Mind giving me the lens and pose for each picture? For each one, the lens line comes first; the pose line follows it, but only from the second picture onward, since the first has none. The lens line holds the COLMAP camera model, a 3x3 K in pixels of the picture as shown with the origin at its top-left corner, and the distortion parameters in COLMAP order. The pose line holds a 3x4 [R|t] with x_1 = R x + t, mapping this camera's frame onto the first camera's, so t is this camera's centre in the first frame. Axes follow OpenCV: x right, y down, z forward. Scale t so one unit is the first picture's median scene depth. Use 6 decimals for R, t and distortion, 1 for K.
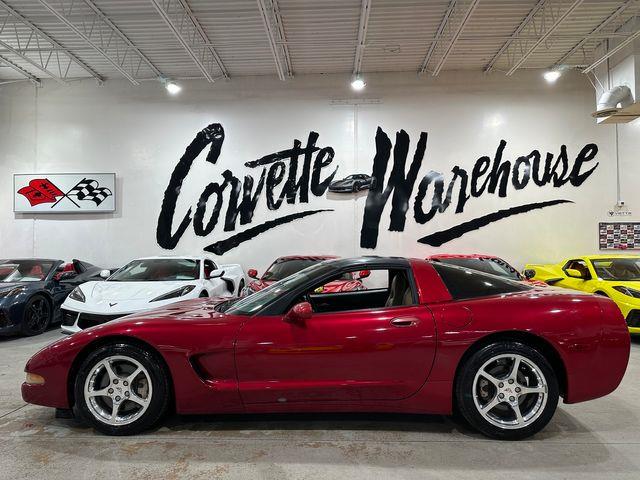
lens RADIAL K [[444.4, 0, 322.5], [0, 444.4, 247.5], [0, 0, 1]] dist [0.094347, -0.128182]
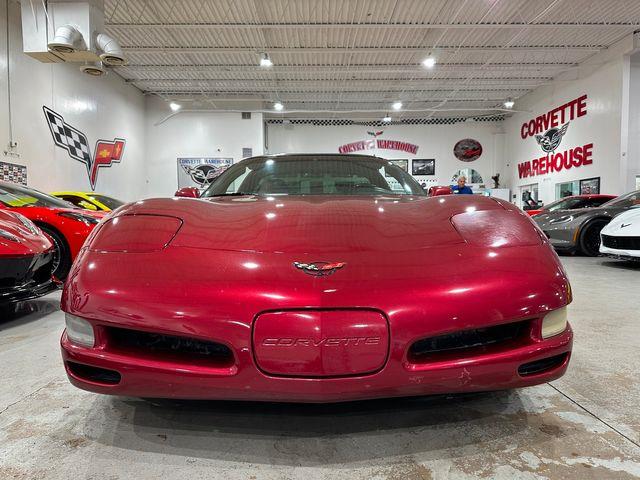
lens RADIAL K [[457.3, 0, 321.9], [0, 457.3, 244.0], [0, 0, 1]] dist [-0.000134, -0.009315]
pose [[-0.051955, -0.047656, 0.997512, -0.335418], [-0.005218, 0.998860, 0.047448, 0.062689], [-0.998636, -0.002740, -0.052144, 0.391448]]
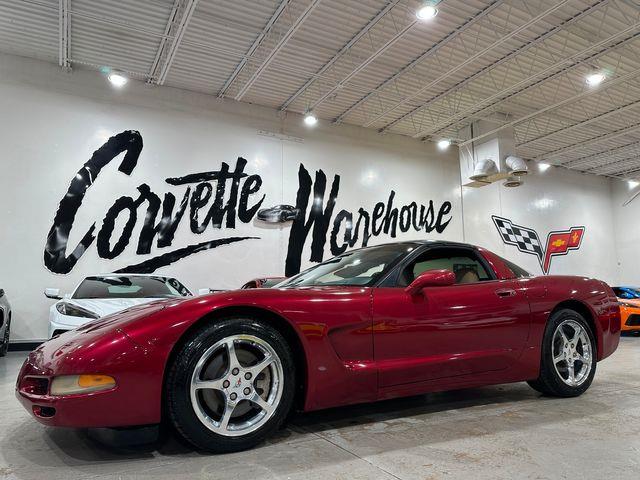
lens RADIAL K [[457.2, 0, 317.3], [0, 457.2, 243.2], [0, 0, 1]] dist [0.081123, -0.004592]
pose [[0.860052, 0.065220, 0.506021, -0.378430], [0.002186, 0.991316, -0.131484, 0.060197], [-0.510202, 0.114189, 0.852441, 0.078319]]
